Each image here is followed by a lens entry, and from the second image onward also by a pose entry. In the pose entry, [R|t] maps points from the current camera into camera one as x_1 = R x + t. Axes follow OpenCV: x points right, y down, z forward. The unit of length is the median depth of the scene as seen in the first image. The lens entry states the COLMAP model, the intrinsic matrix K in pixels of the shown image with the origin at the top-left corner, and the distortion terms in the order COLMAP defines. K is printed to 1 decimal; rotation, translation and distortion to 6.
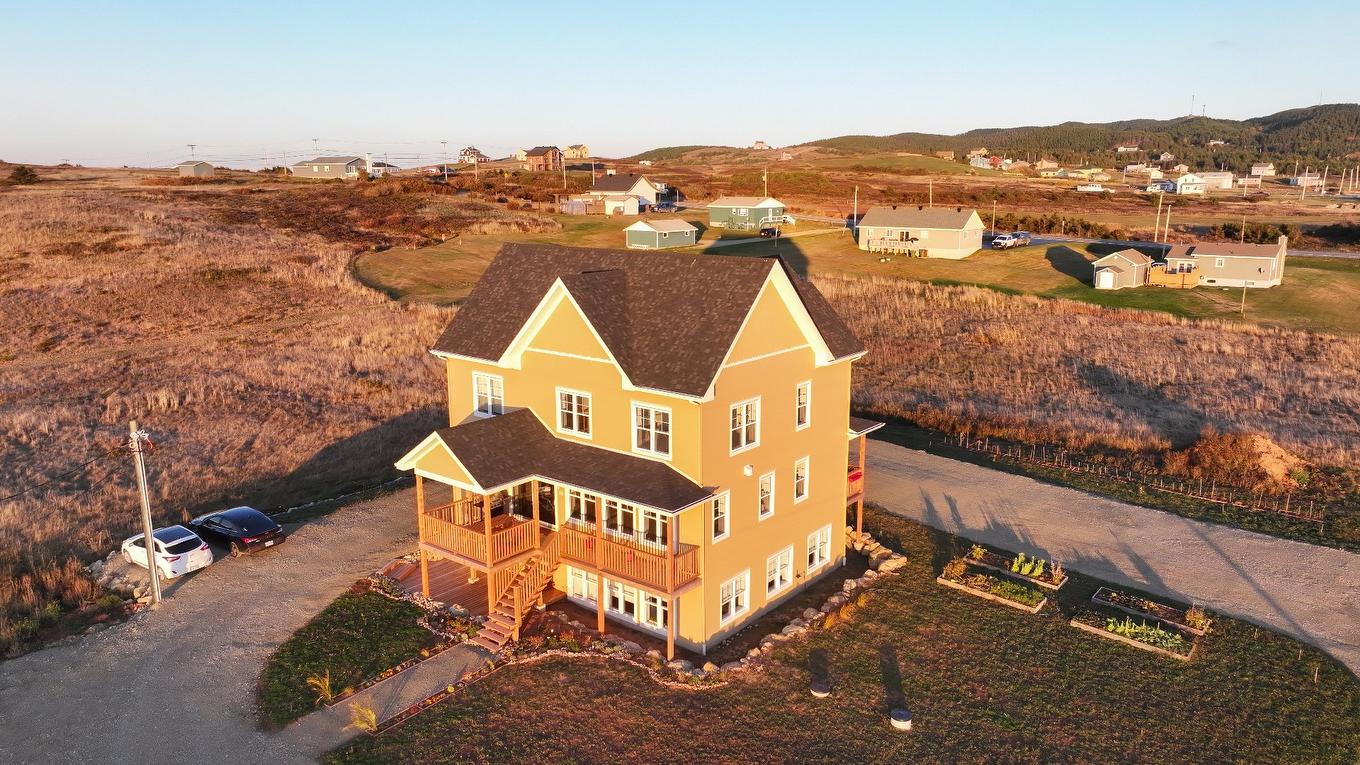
lens RADIAL K [[949.7, 0, 682.5], [0, 949.7, 389.7], [0, 0, 1]] dist [0.005803, 0.007680]
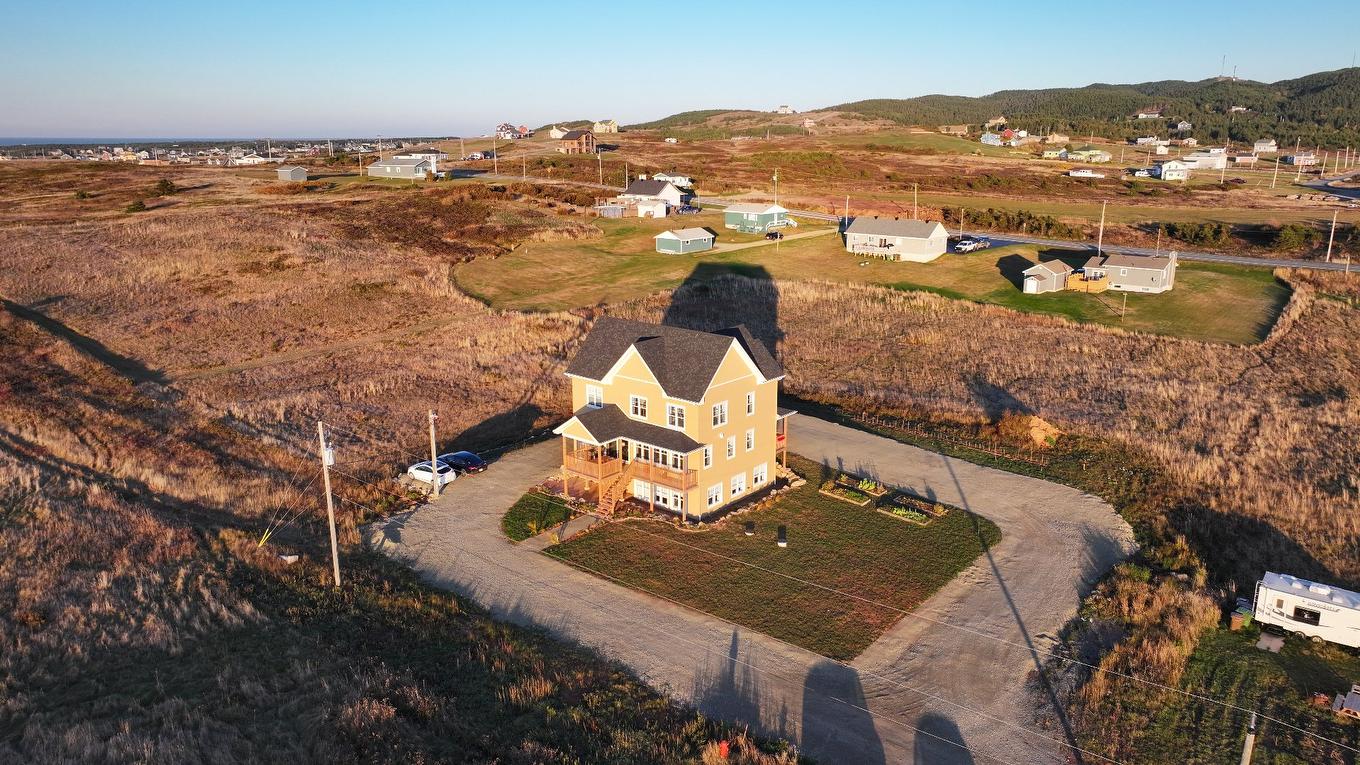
lens RADIAL K [[949.7, 0, 677.9], [0, 949.7, 377.5], [0, 0, 1]] dist [0.005803, 0.007680]
pose [[0.999528, 0.006938, -0.029913, 0.013664], [-0.006023, 0.999514, 0.030586, -0.042410], [0.030111, -0.030392, 0.999084, -0.435869]]
